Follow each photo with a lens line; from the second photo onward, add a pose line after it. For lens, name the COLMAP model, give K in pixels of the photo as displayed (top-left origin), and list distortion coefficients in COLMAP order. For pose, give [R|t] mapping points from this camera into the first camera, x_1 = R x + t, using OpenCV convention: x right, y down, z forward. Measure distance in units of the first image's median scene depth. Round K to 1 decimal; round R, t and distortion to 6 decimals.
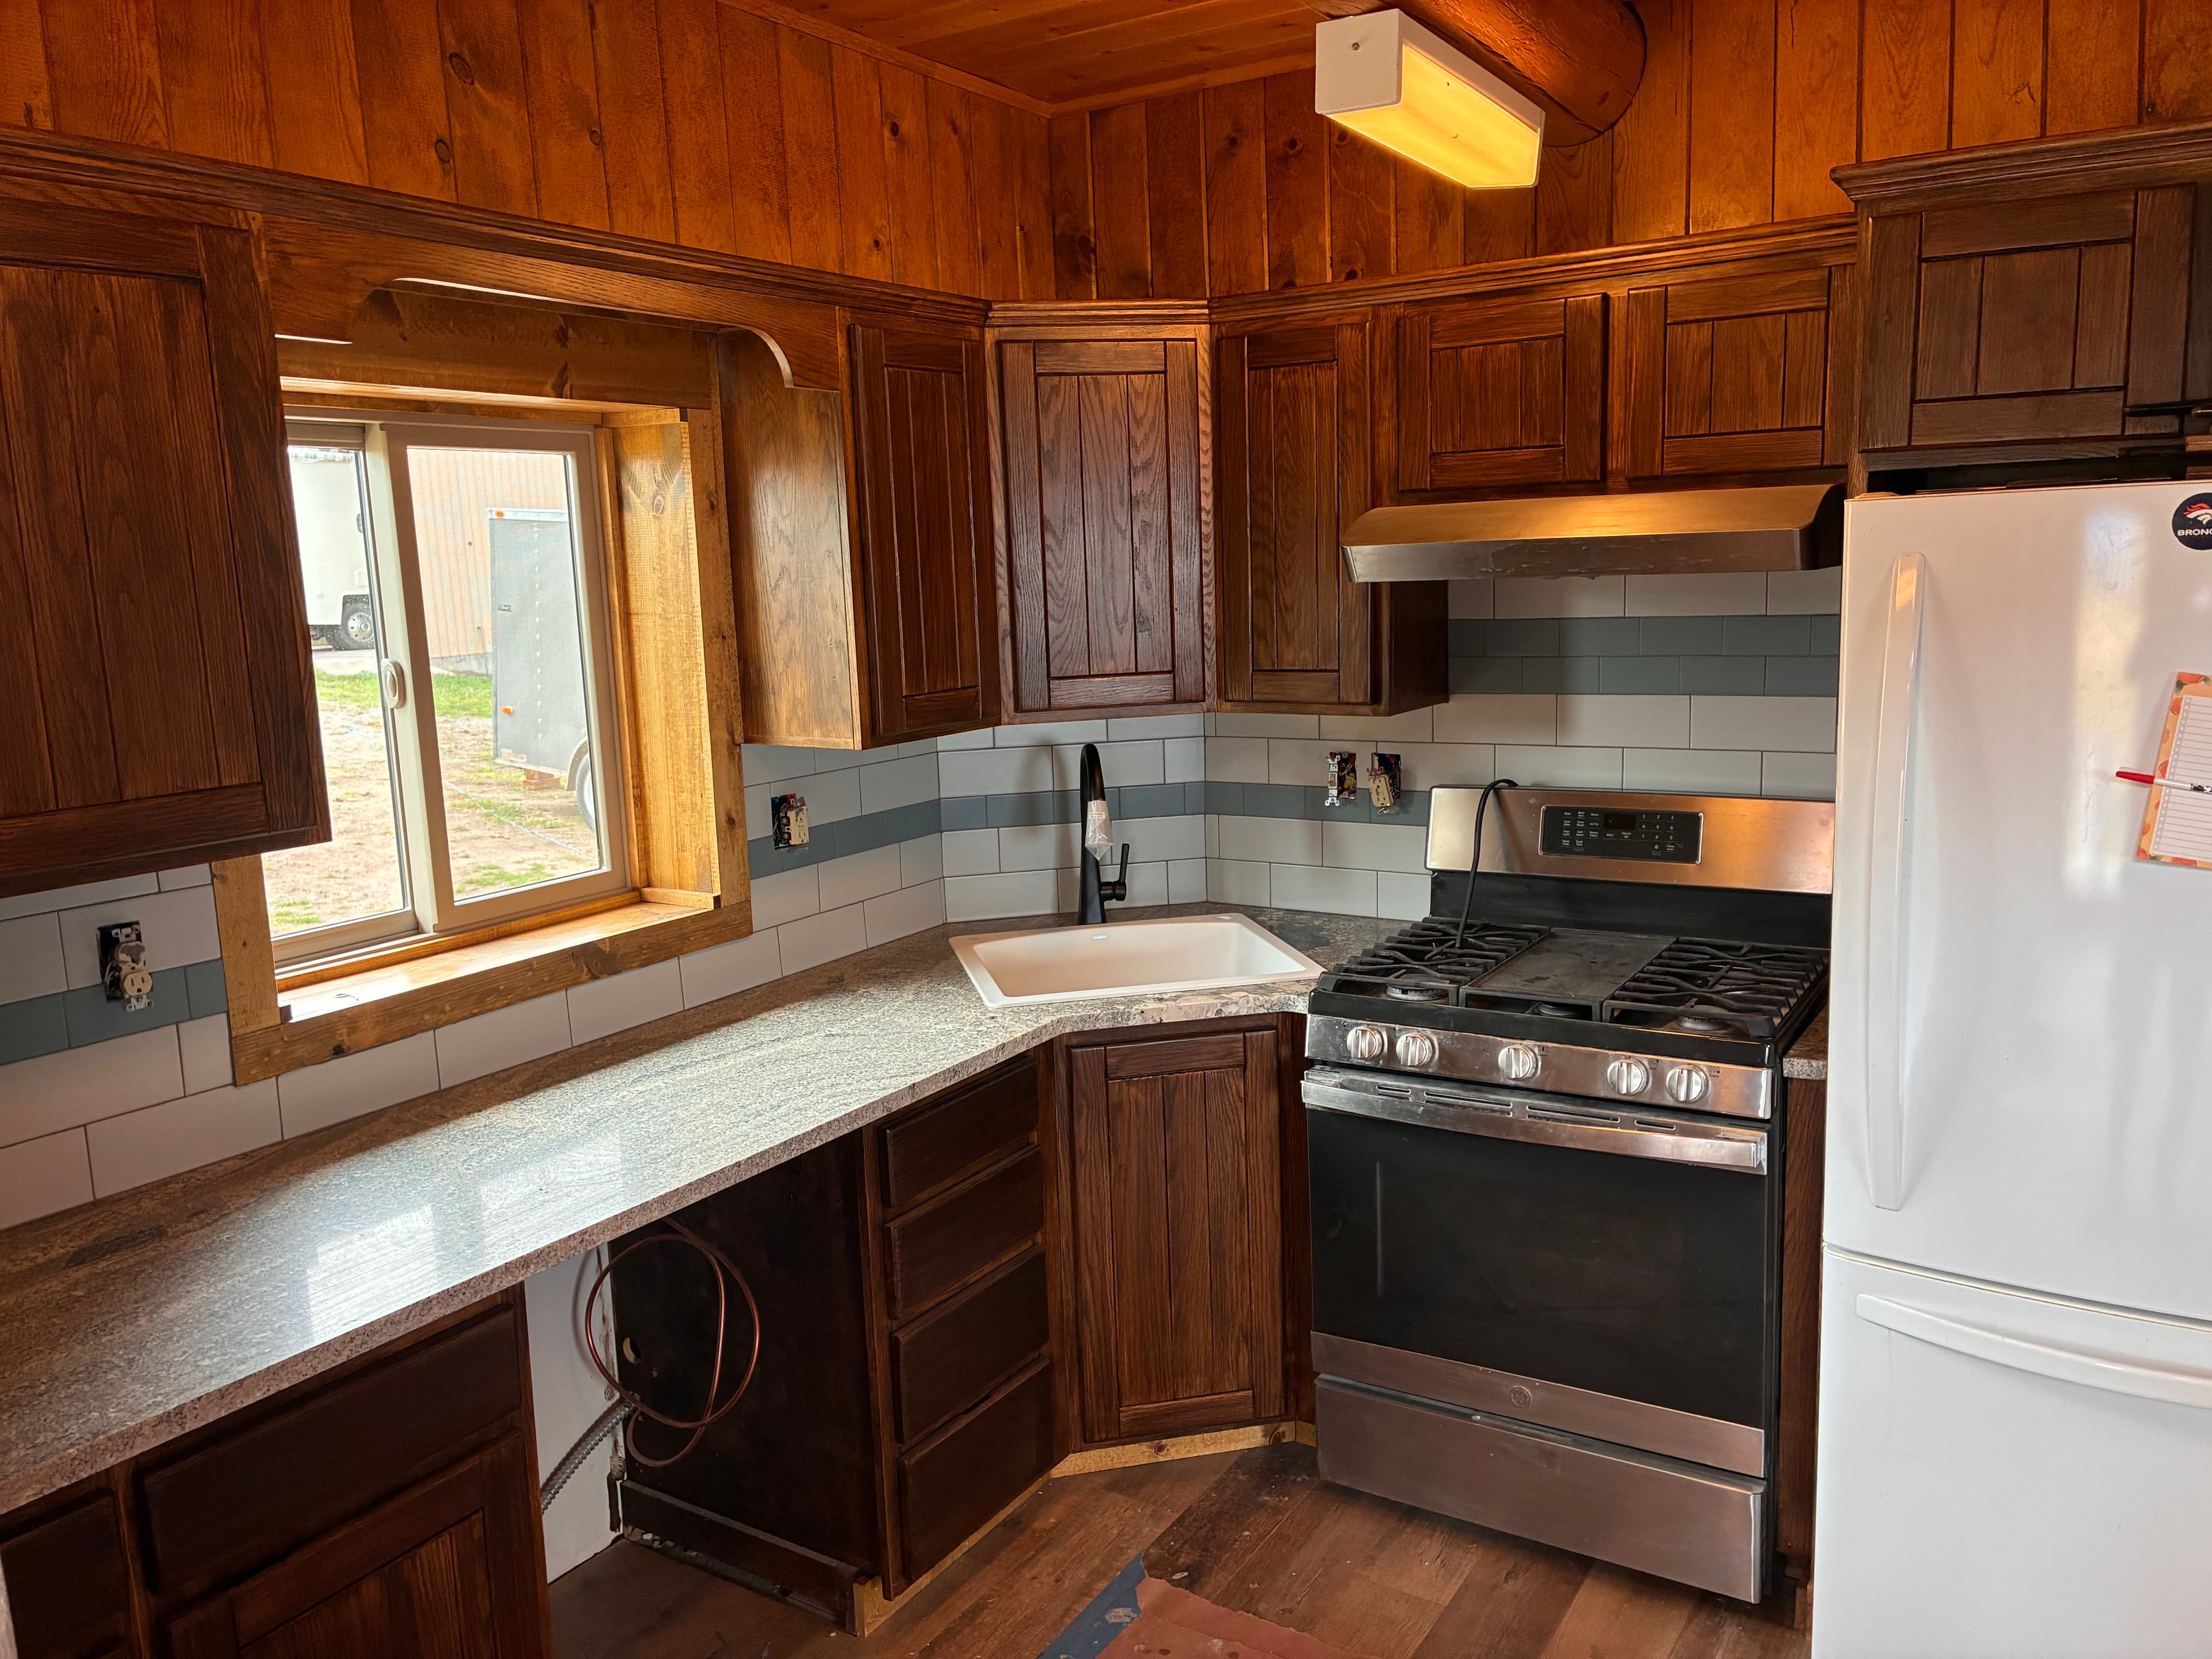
lens RADIAL K [[1685.6, 0, 1128.3], [0, 1685.6, 822.3], [0, 0, 1]] dist [0.040846, -0.043629]
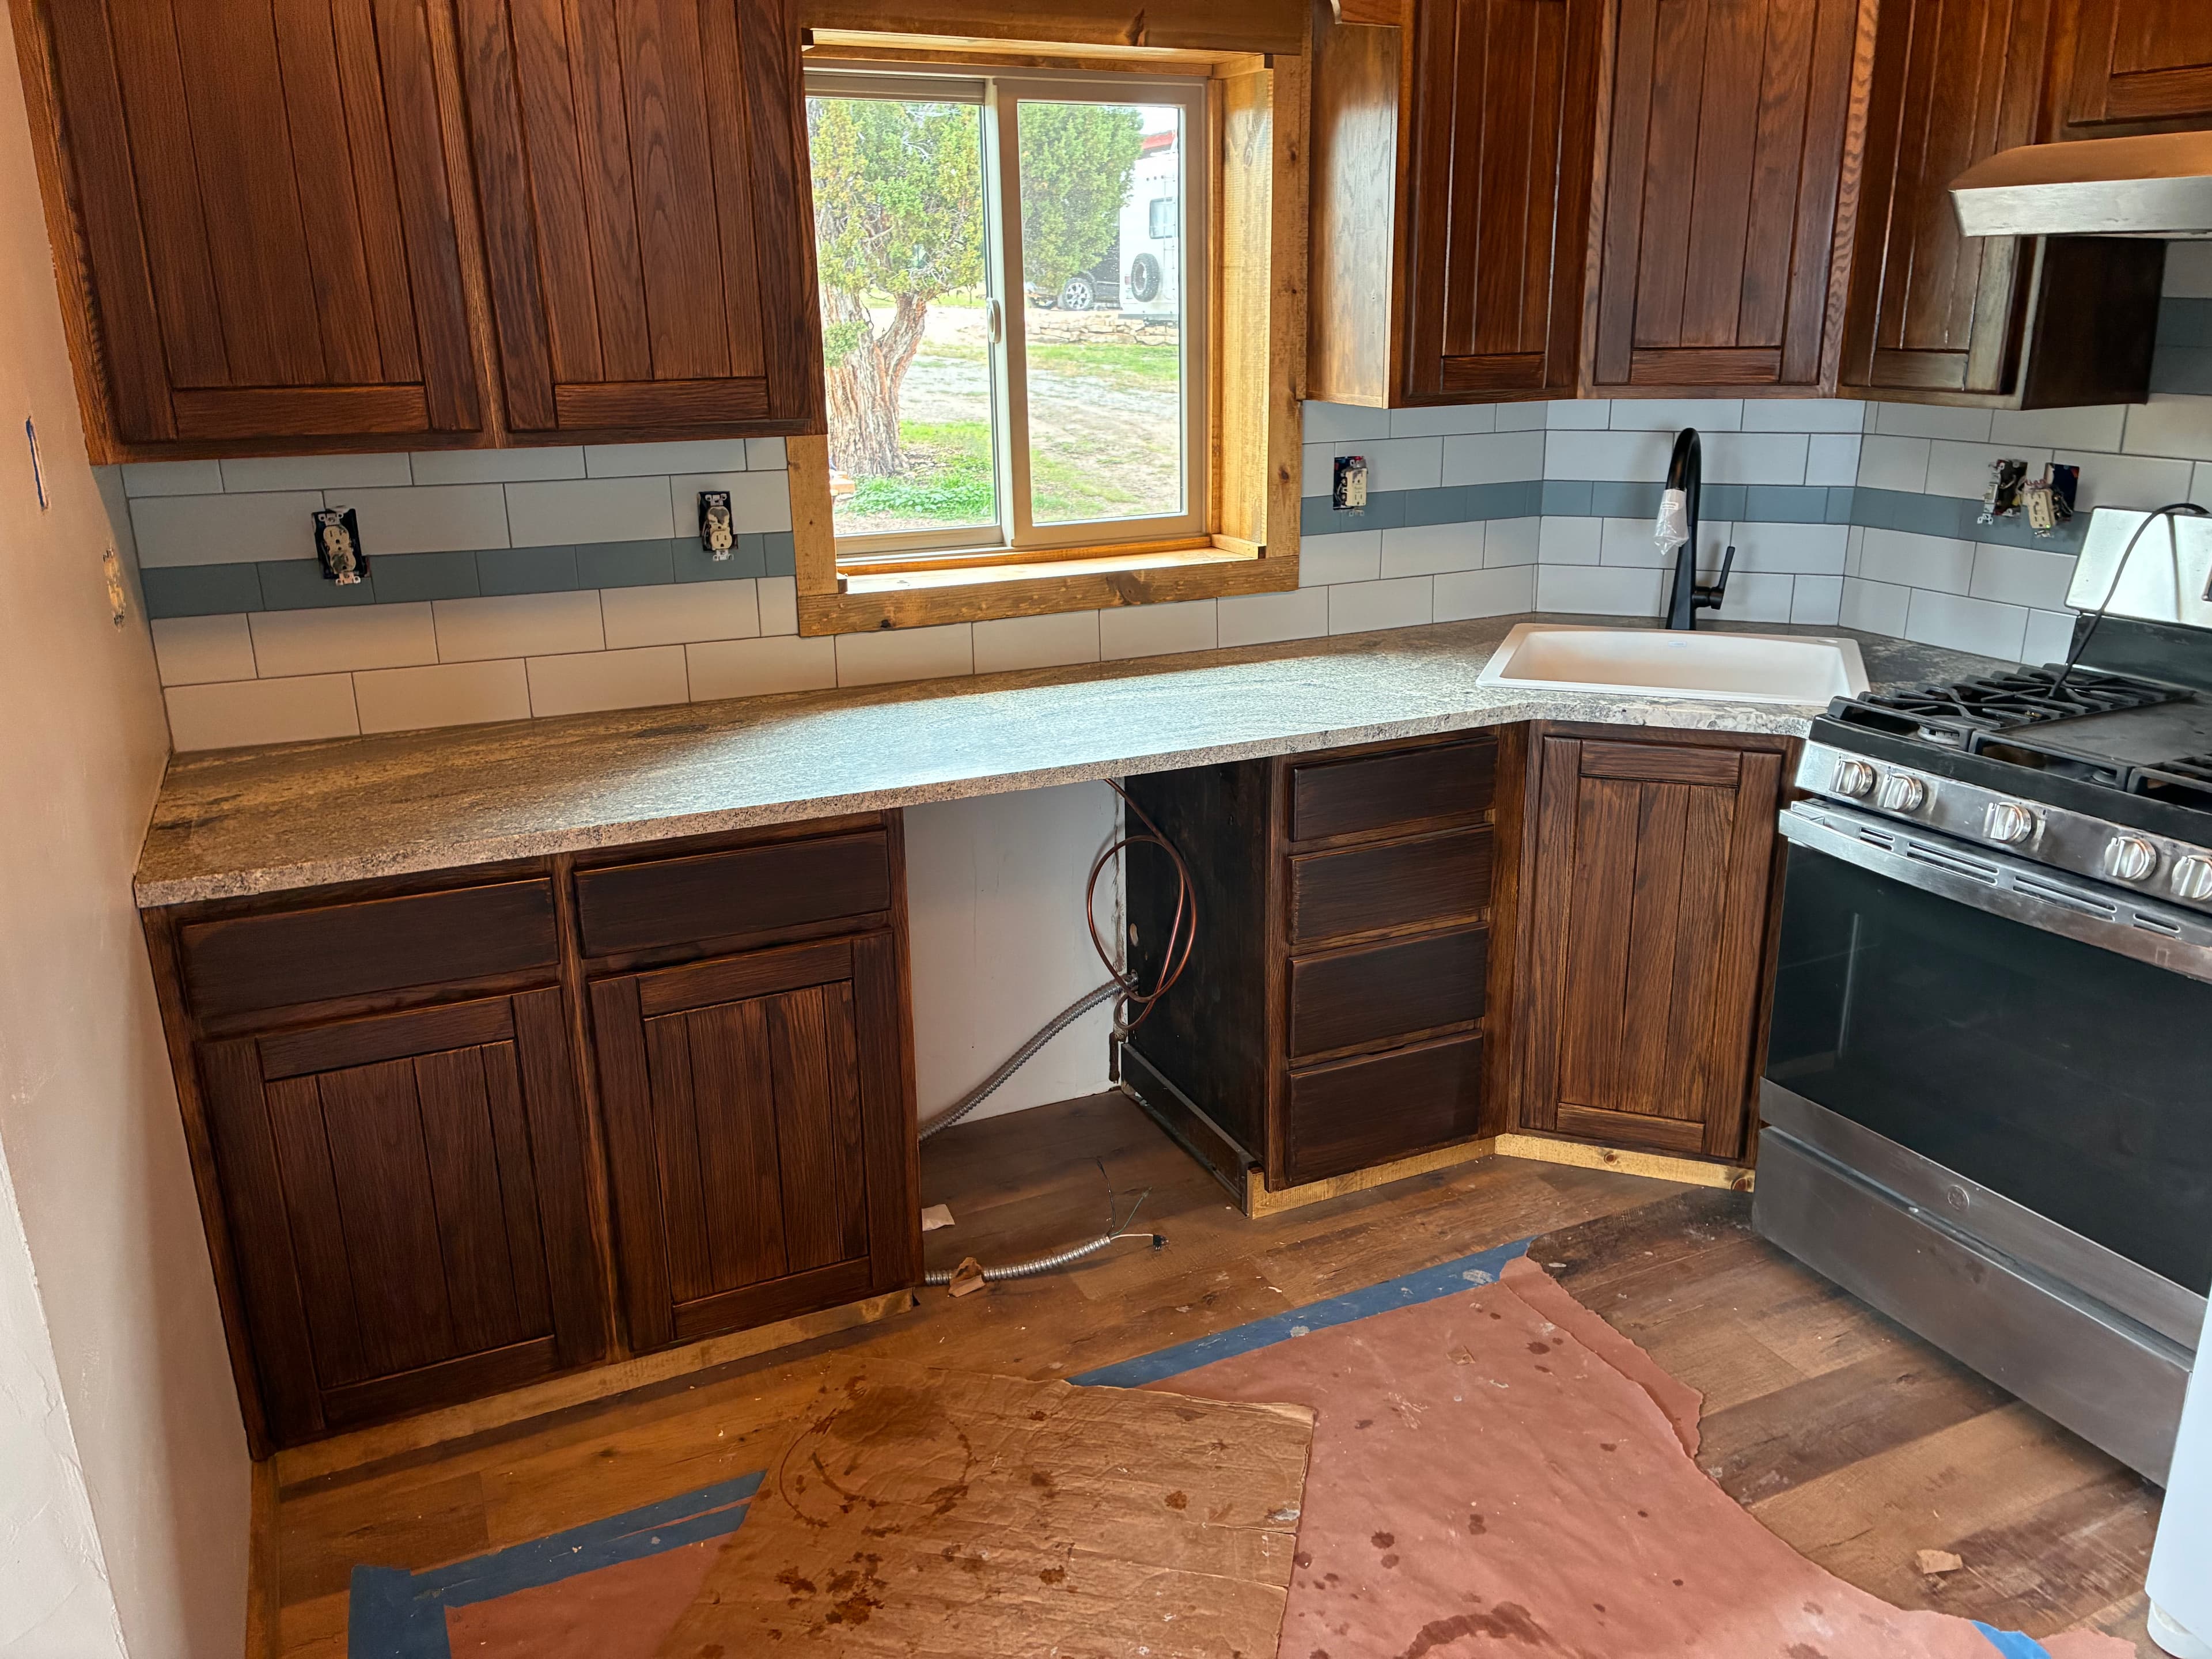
lens RADIAL K [[1685.6, 0, 1128.3], [0, 1685.6, 822.3], [0, 0, 1]] dist [0.040846, -0.043629]
pose [[0.842567, 0.183164, -0.506490, 0.261863], [-0.099962, 0.977239, 0.187112, 0.023972], [0.529234, -0.107024, 0.841699, 0.046401]]
